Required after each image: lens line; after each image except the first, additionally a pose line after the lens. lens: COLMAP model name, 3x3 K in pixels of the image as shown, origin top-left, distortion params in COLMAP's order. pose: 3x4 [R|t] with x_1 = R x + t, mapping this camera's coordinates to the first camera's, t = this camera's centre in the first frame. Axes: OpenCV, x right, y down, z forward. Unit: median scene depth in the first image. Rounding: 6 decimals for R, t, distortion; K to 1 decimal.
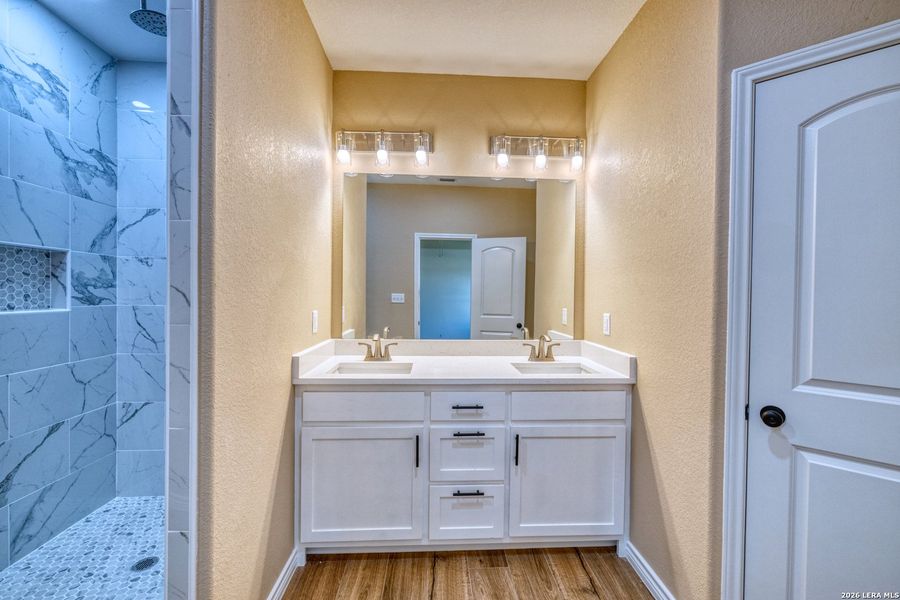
lens RADIAL K [[376.0, 0, 450.9], [0, 376.0, 296.9], [0, 0, 1]] dist [0.000845, -0.000496]
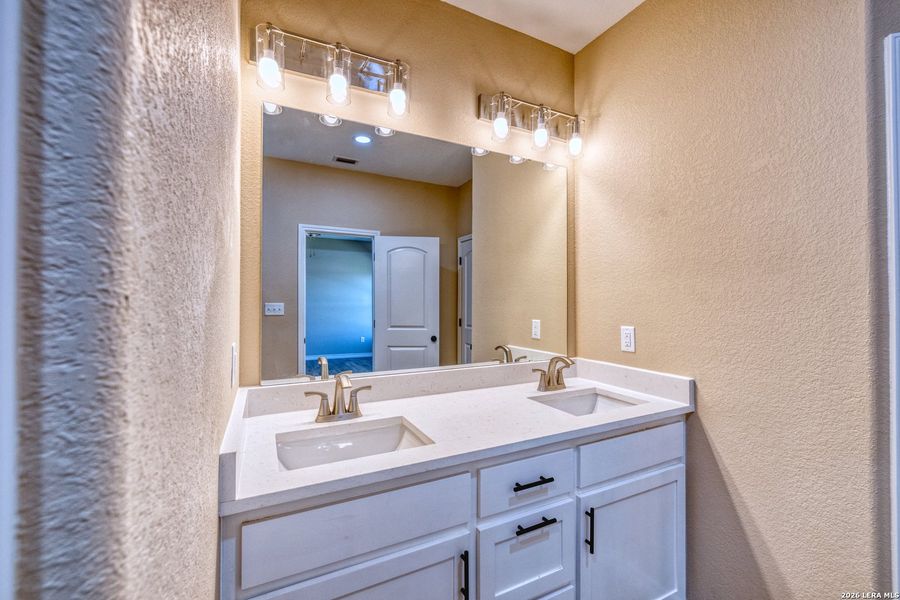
lens RADIAL K [[376.0, 0, 450.9], [0, 376.0, 296.9], [0, 0, 1]] dist [0.000845, -0.000496]
pose [[0.913001, -0.006344, 0.407908, -0.275994], [0.013121, 0.999818, -0.013818, -0.014495], [-0.407747, 0.017968, 0.912918, 0.374581]]
